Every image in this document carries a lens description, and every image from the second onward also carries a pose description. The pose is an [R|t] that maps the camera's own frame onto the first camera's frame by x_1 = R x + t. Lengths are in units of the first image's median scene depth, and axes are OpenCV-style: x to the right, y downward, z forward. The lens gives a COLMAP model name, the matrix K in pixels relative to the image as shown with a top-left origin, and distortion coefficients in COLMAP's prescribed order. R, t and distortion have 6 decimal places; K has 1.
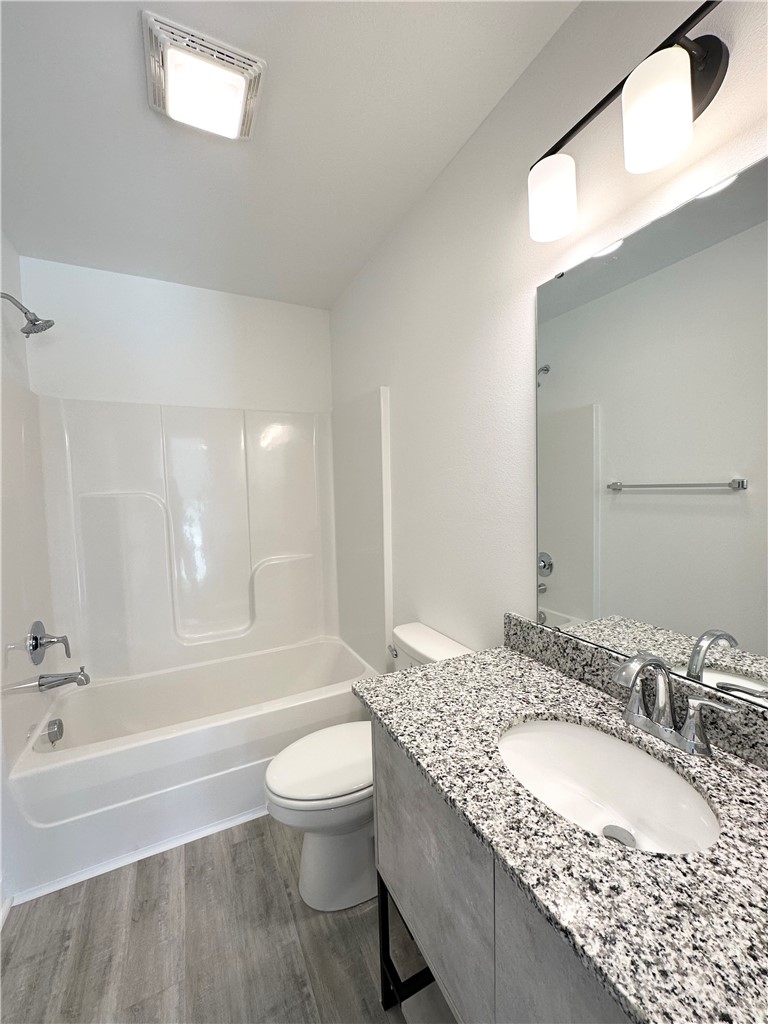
lens RADIAL K [[409.1, 0, 384.0], [0, 409.1, 512.0], [0, 0, 1]] dist [-0.002089, 0.000549]
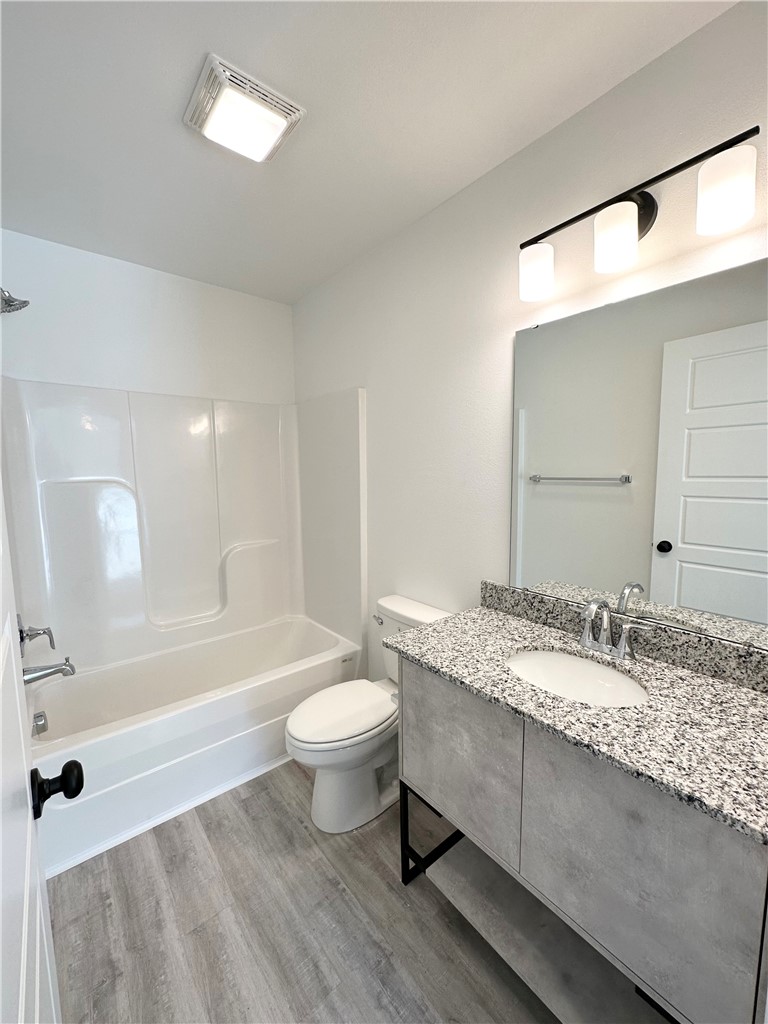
lens RADIAL K [[409.1, 0, 384.0], [0, 409.1, 512.0], [0, 0, 1]] dist [-0.002089, 0.000549]
pose [[0.974635, -0.008218, 0.223650, -0.326372], [-0.000511, 0.999241, 0.038945, -0.021153], [-0.223801, -0.038072, 0.973891, -0.198364]]
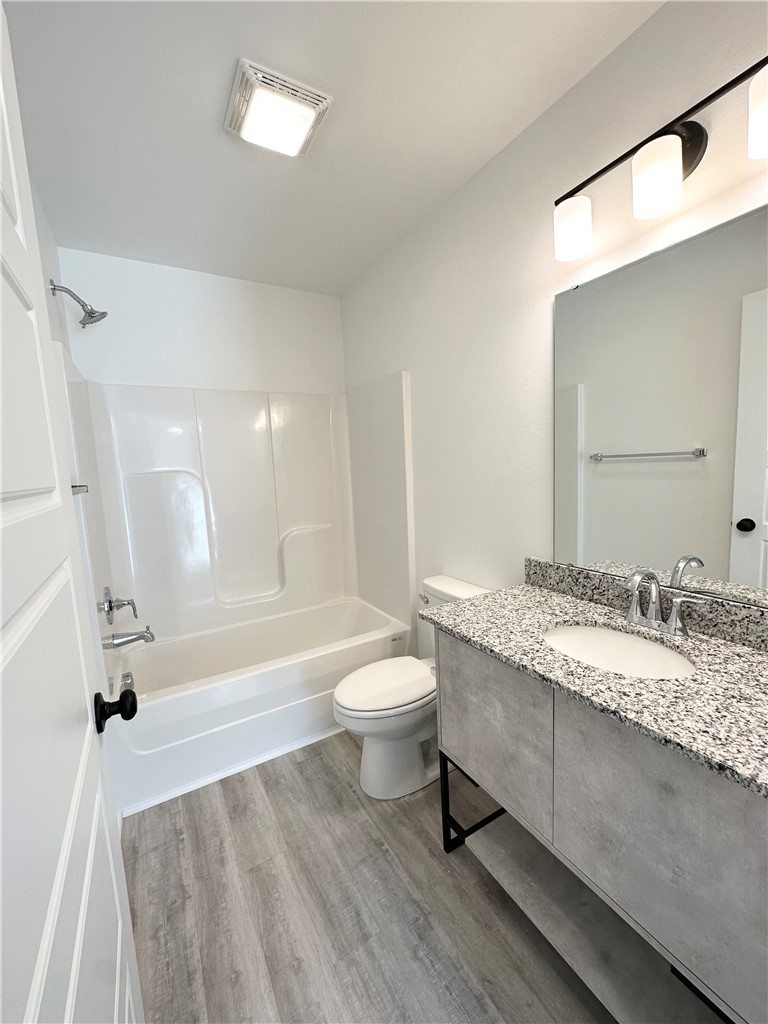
lens RADIAL K [[409.1, 0, 384.0], [0, 409.1, 512.0], [0, 0, 1]] dist [-0.002089, 0.000549]
pose [[0.997301, -0.028833, 0.067523, -0.245106], [0.025238, 0.998249, 0.053496, 0.032770], [-0.068948, -0.051648, 0.996282, -0.238919]]
